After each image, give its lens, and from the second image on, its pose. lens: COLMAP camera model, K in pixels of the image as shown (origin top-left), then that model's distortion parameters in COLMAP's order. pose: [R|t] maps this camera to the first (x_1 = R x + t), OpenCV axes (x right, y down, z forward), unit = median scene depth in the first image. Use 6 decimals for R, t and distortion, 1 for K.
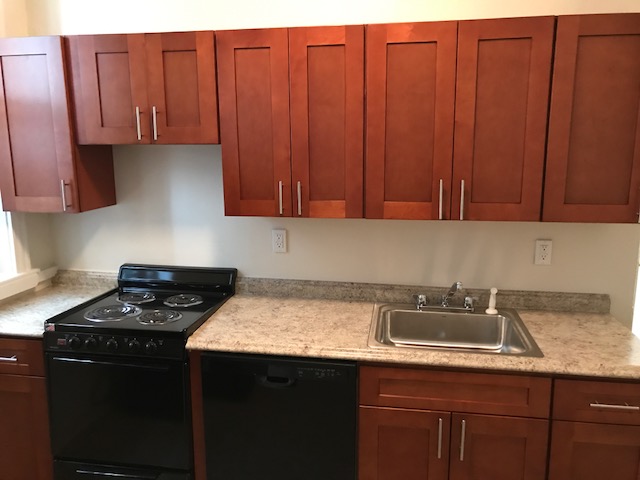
lens RADIAL K [[532.6, 0, 321.2], [0, 532.6, 230.1], [0, 0, 1]] dist [0.056782, -0.075389]
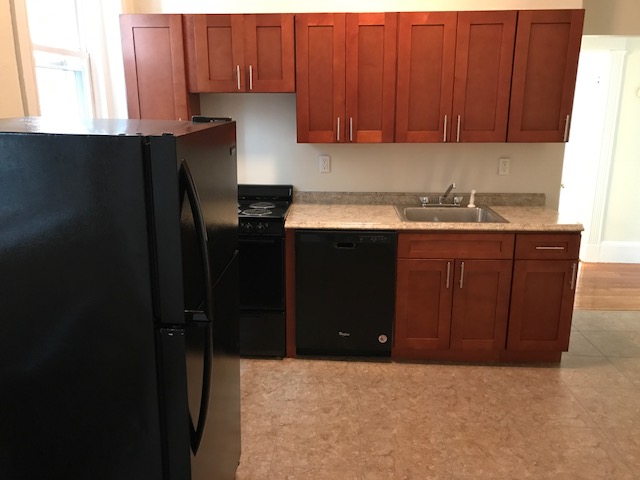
lens RADIAL K [[532.6, 0, 321.2], [0, 532.6, 230.1], [0, 0, 1]] dist [0.056782, -0.075389]
pose [[0.992079, -0.025675, 0.122963, -0.323498], [0.018220, 0.997949, 0.061367, 0.131573], [-0.124286, -0.058641, 0.990512, -0.497886]]
